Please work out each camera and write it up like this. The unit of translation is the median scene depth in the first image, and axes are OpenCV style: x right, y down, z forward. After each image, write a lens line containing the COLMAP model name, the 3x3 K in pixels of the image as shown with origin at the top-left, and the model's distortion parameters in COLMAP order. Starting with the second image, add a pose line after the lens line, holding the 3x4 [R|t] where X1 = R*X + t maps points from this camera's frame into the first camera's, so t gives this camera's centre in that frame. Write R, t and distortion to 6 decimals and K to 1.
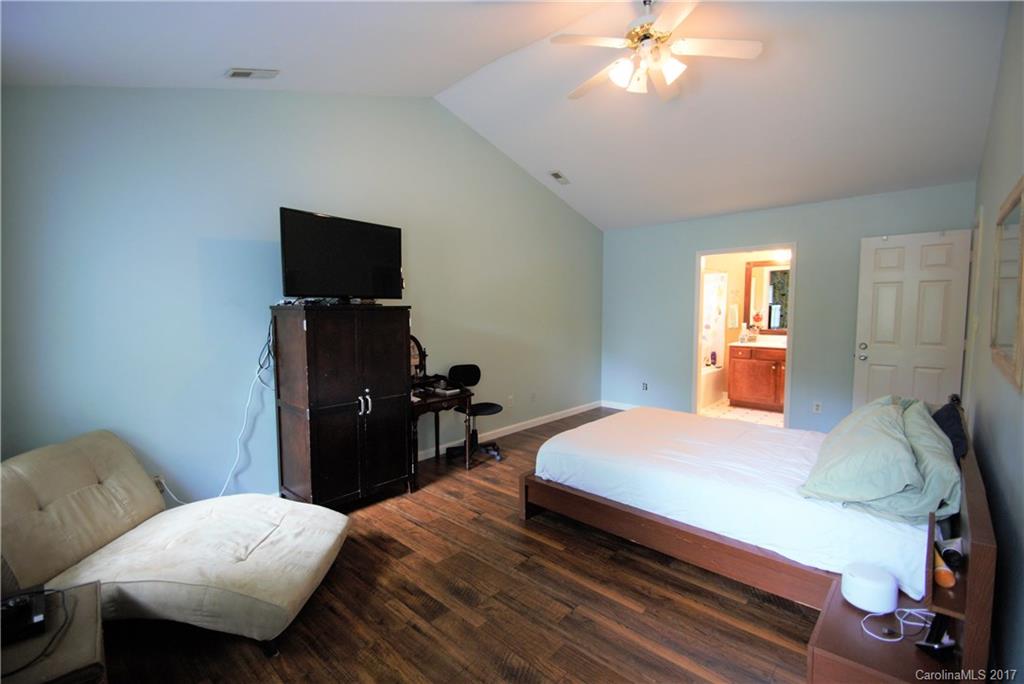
lens RADIAL K [[447.0, 0, 496.0], [0, 447.0, 348.1], [0, 0, 1]] dist [0.007739, -0.014587]
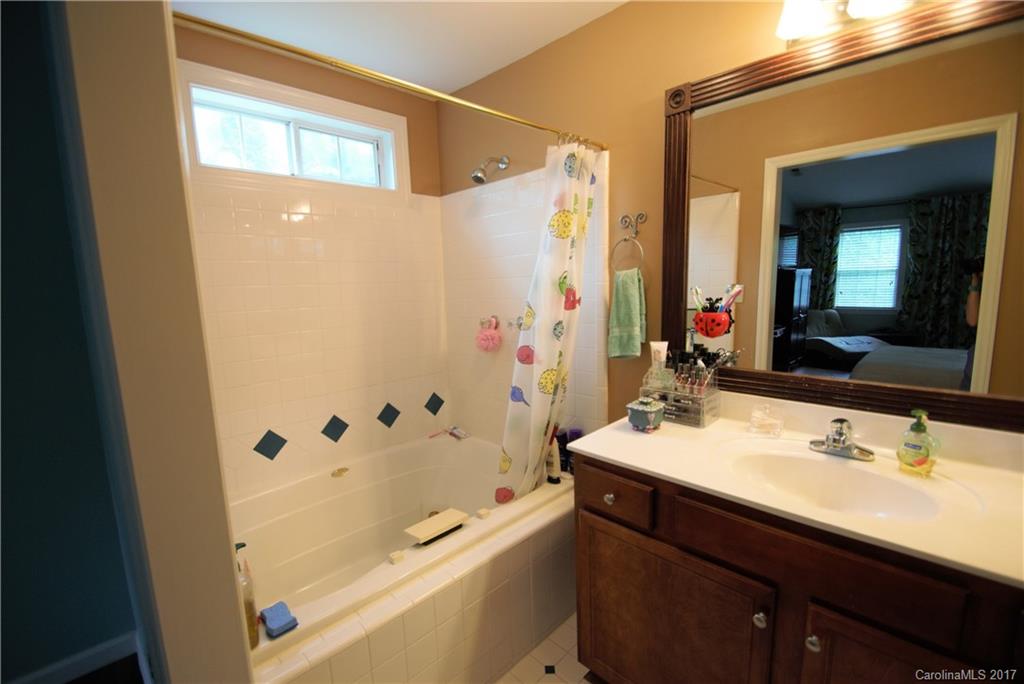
lens RADIAL K [[447.0, 0, 496.0], [0, 447.0, 348.1], [0, 0, 1]] dist [0.007739, -0.014587]
pose [[0.998711, -0.016622, -0.047956, 0.472554], [0.019595, 0.997871, 0.062201, -0.069352], [0.046820, -0.063060, 0.996911, 0.740417]]
